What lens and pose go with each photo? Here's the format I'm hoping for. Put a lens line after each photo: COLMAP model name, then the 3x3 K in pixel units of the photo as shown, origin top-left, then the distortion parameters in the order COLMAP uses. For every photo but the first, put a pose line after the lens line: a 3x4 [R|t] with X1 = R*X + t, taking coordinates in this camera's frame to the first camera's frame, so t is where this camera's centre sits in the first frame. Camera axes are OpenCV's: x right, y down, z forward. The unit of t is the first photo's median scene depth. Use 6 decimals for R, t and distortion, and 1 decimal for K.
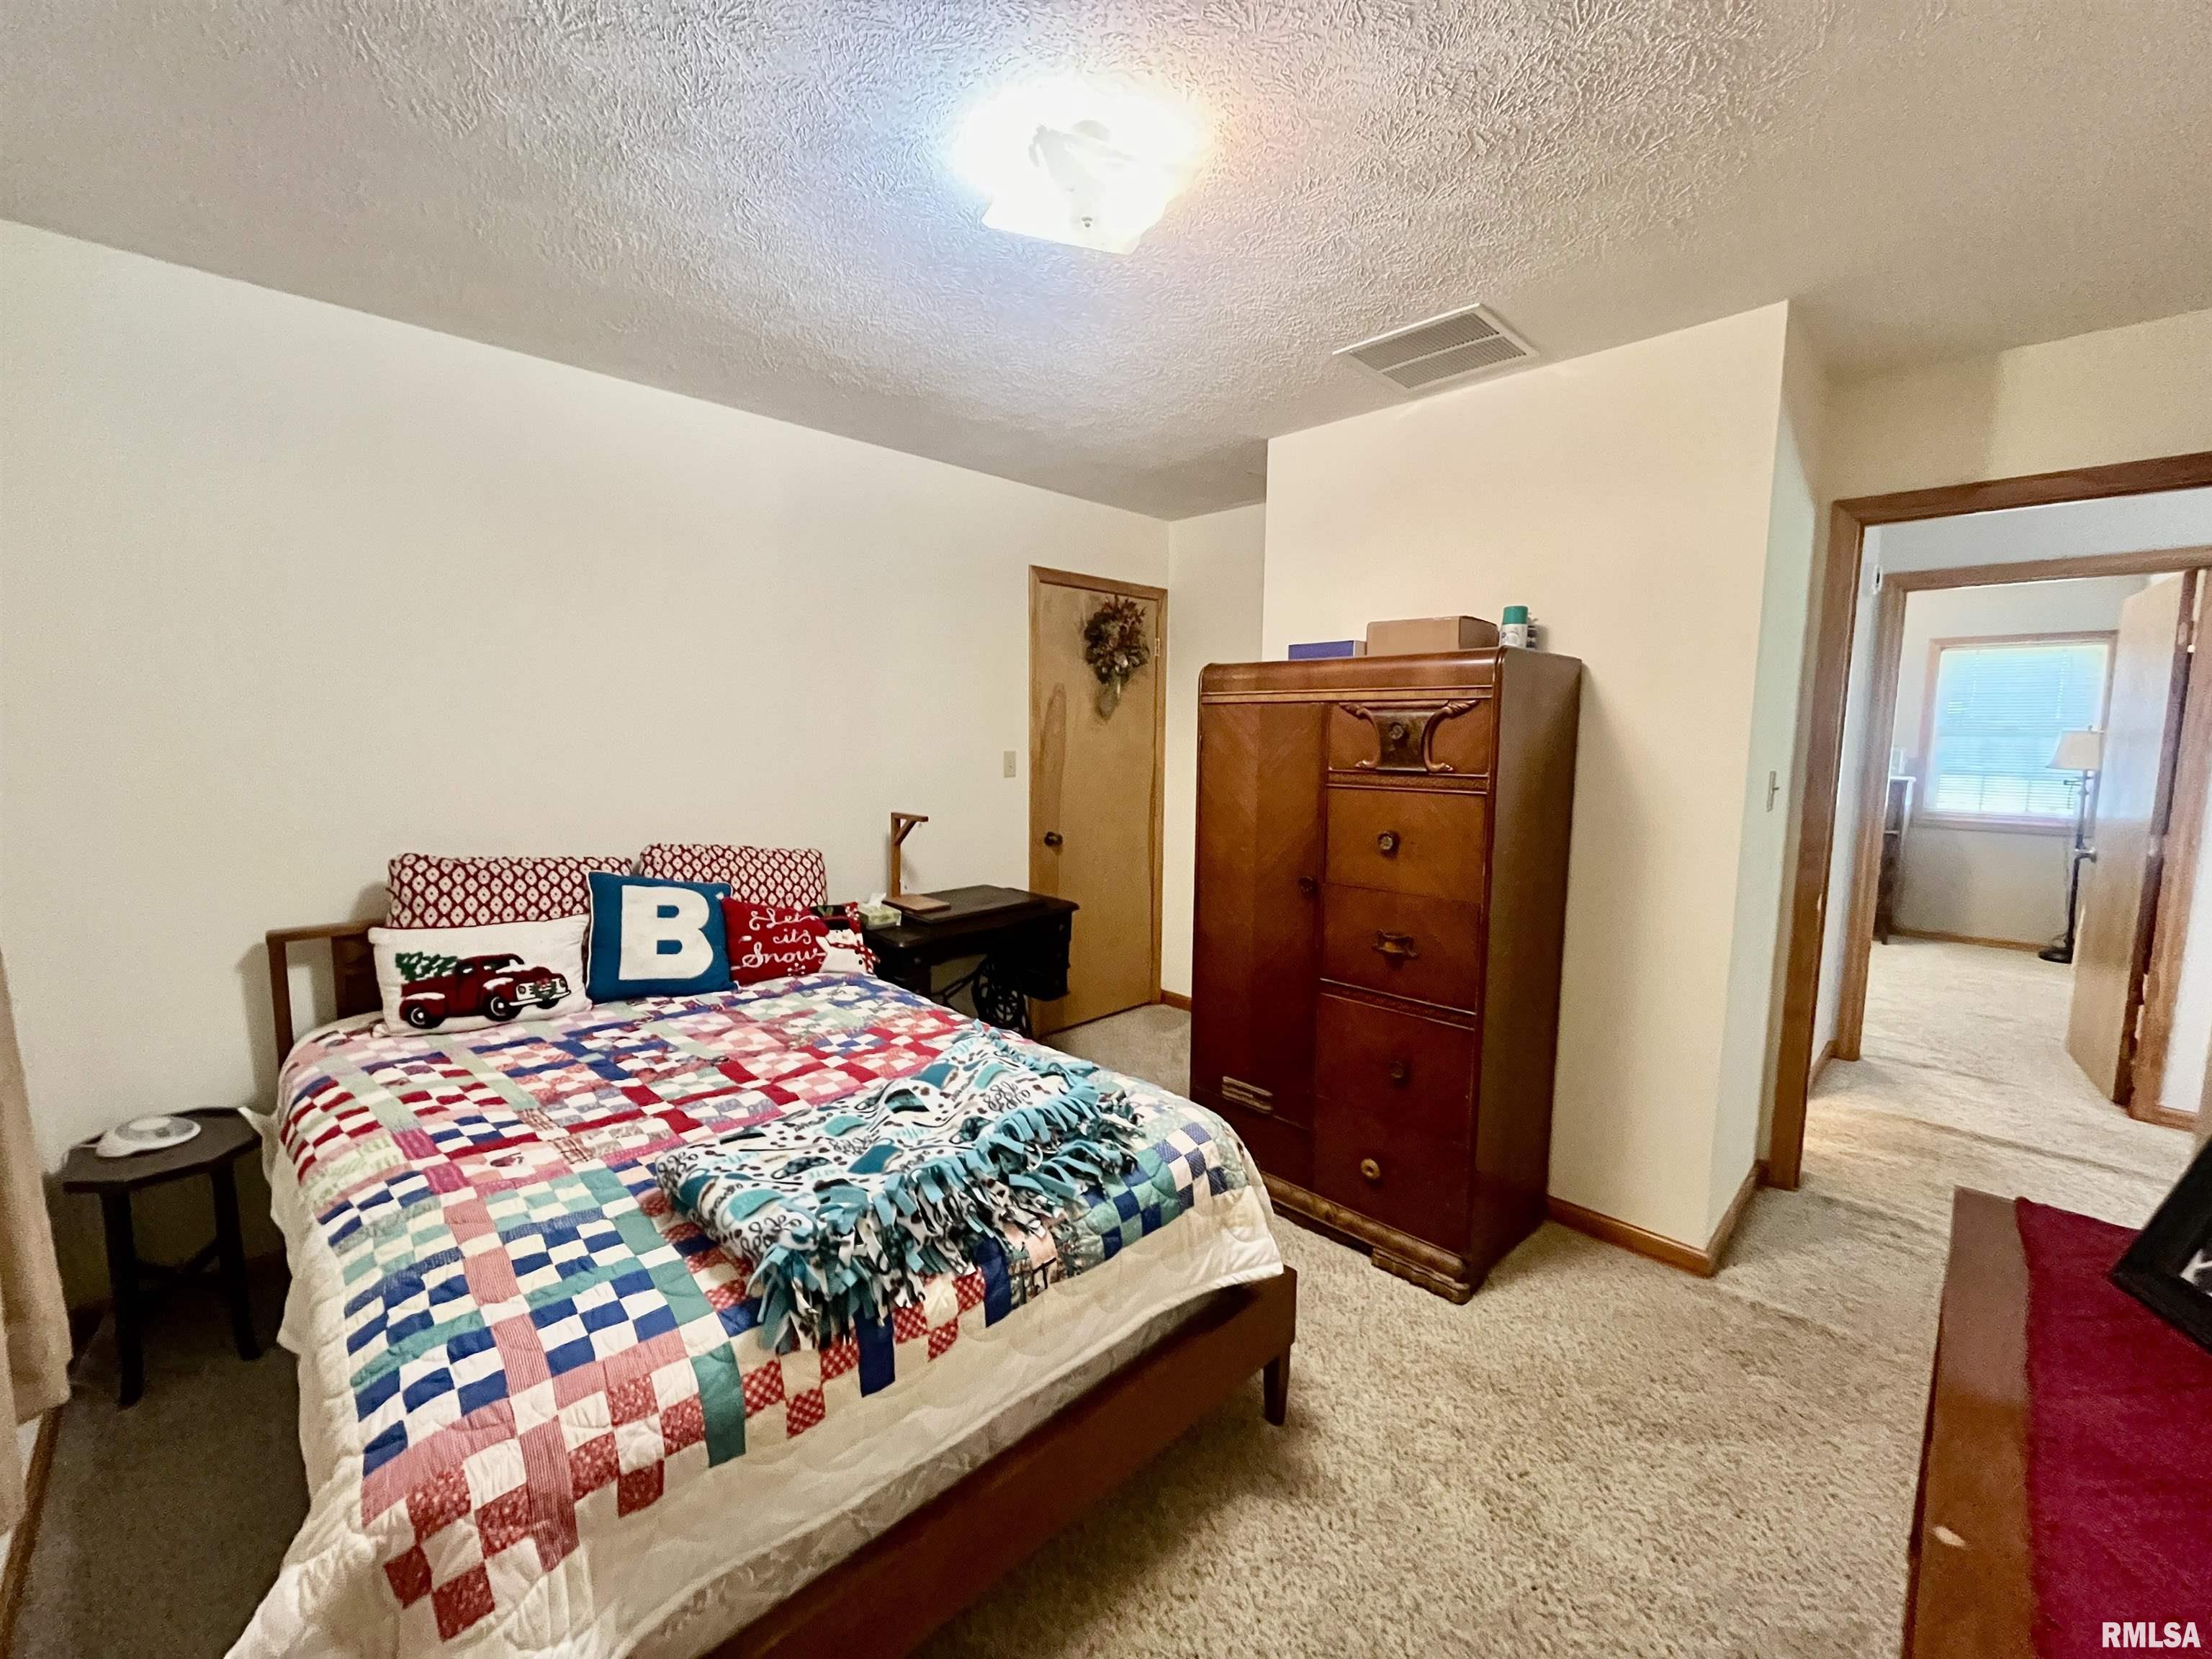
lens RADIAL K [[892.6, 0, 1099.9], [0, 892.6, 826.7], [0, 0, 1]] dist [-0.001702, -0.000206]
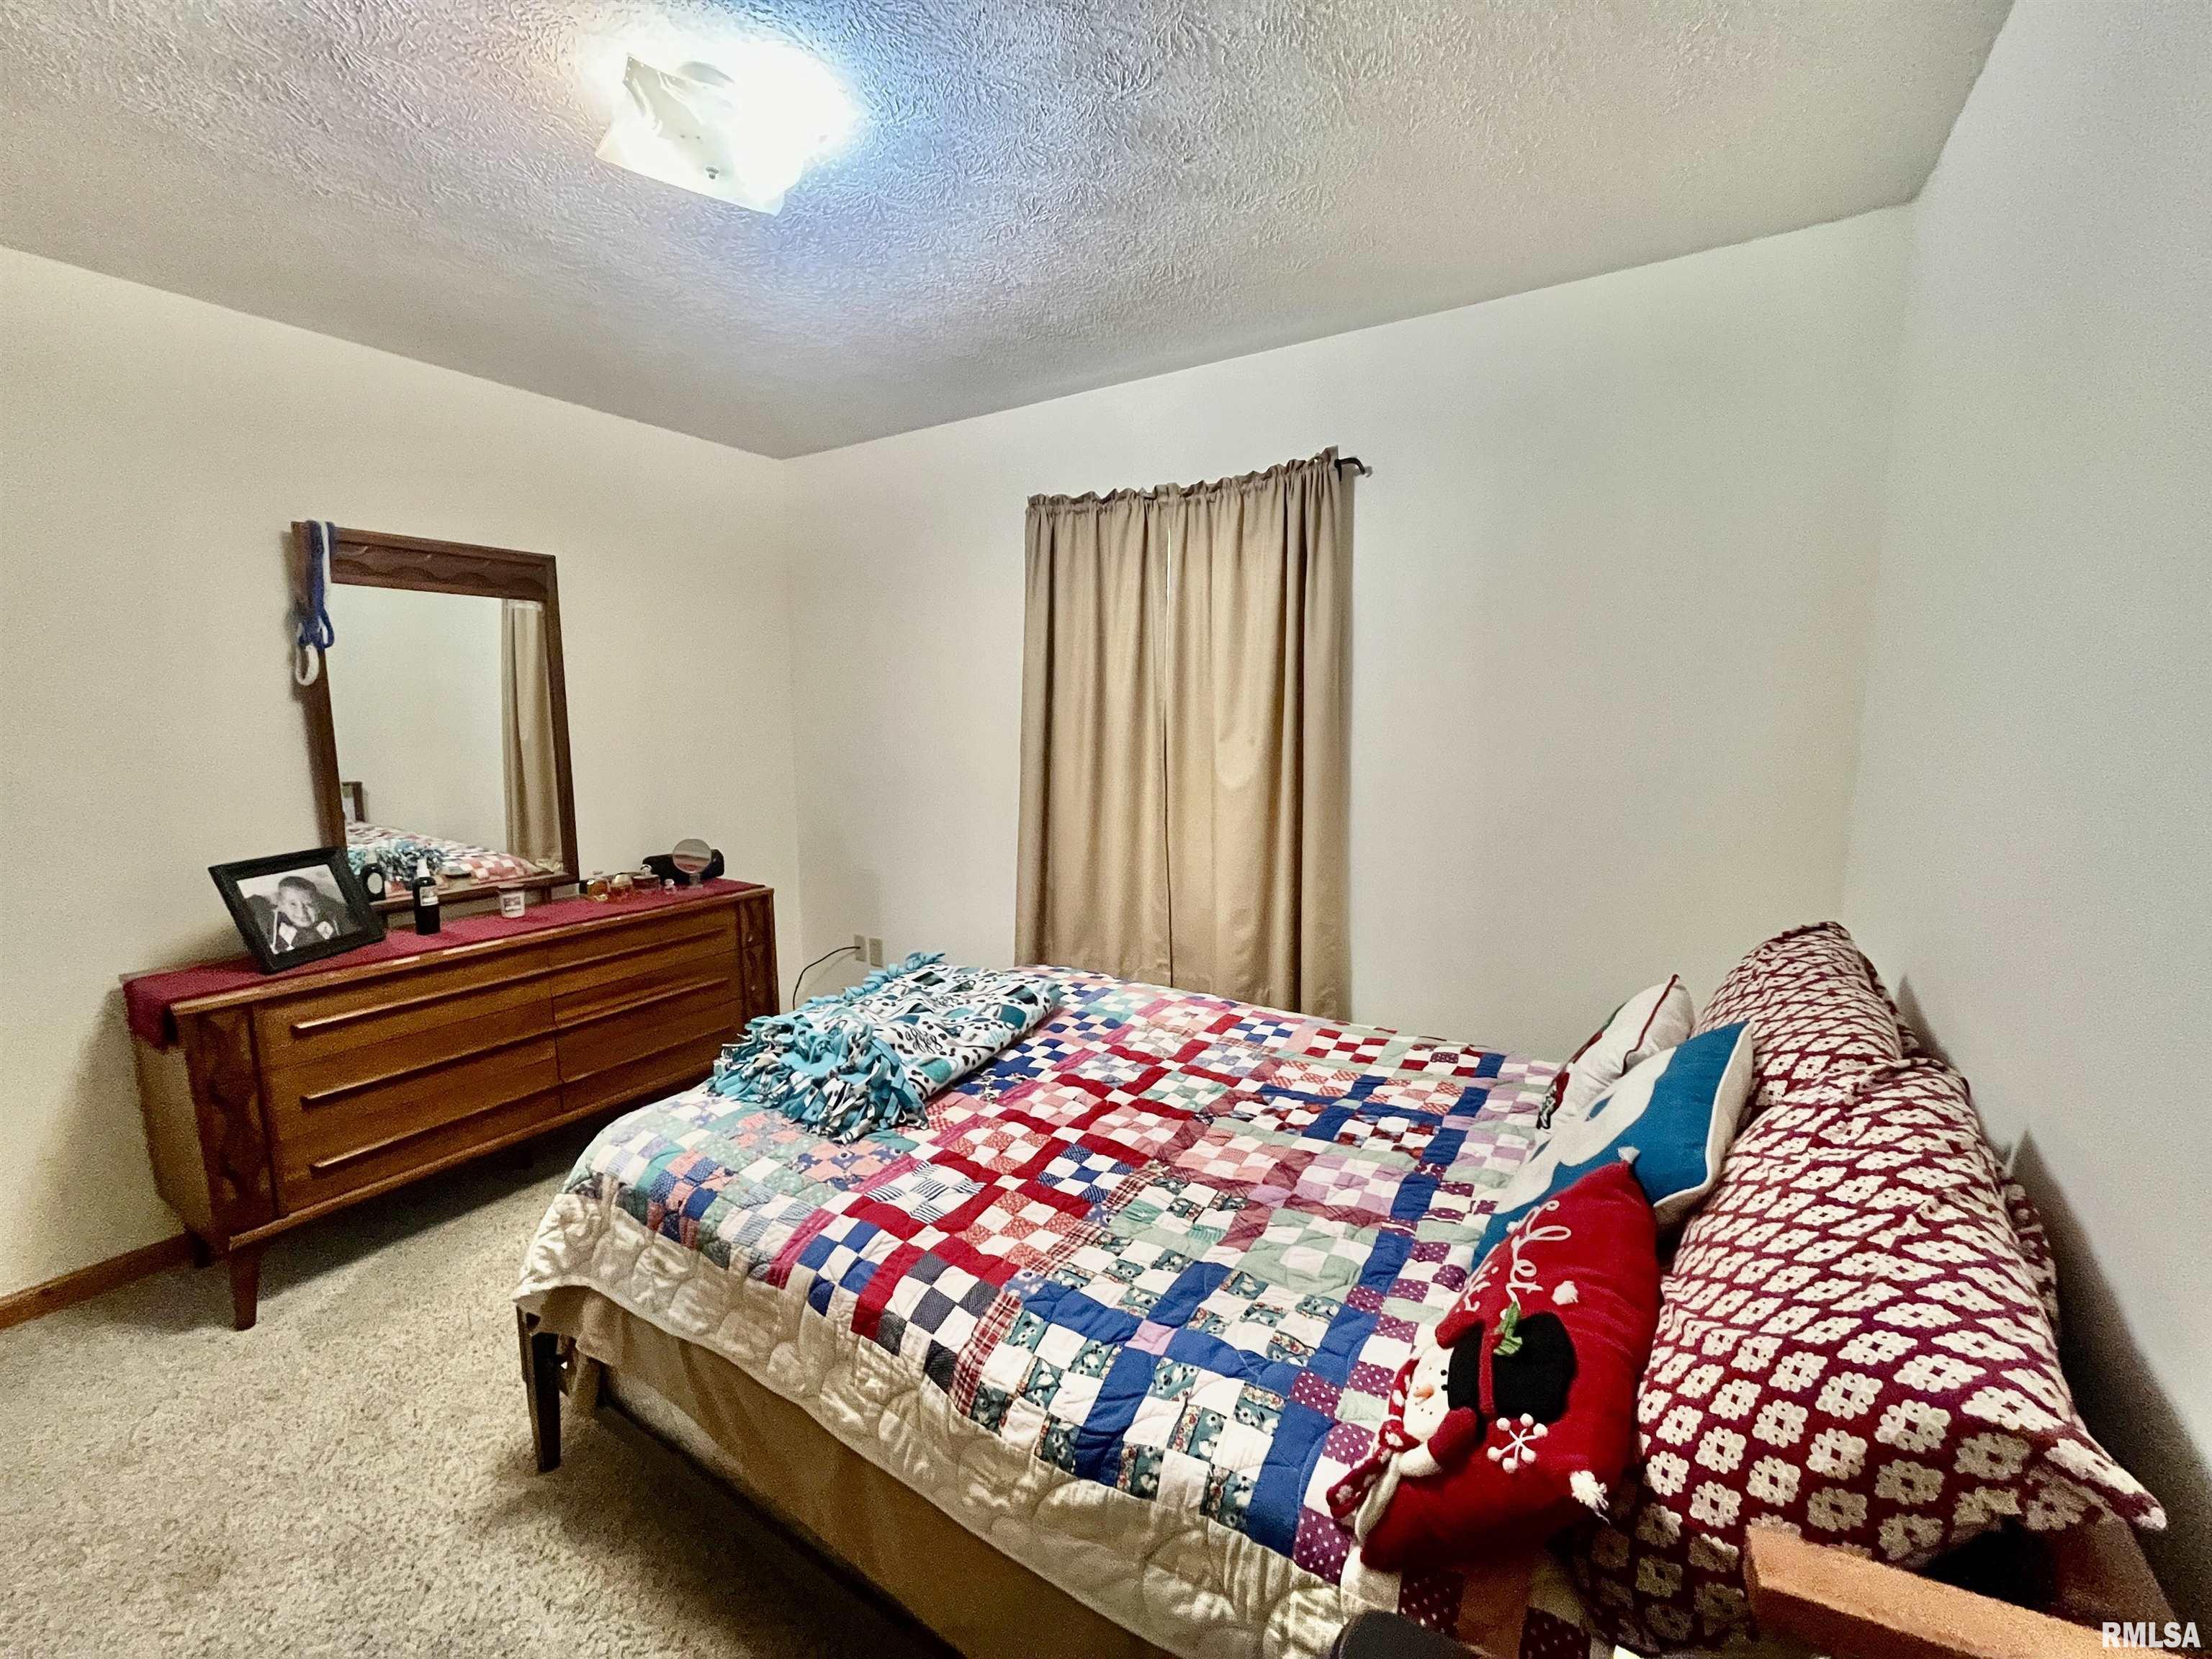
lens RADIAL K [[892.6, 0, 1099.9], [0, 892.6, 826.7], [0, 0, 1]] dist [-0.001702, -0.000206]
pose [[-0.974772, 0.018887, -0.222403, -0.157051], [-0.034240, 0.971967, 0.232611, -0.199341], [0.220562, 0.234358, -0.946799, 1.761776]]
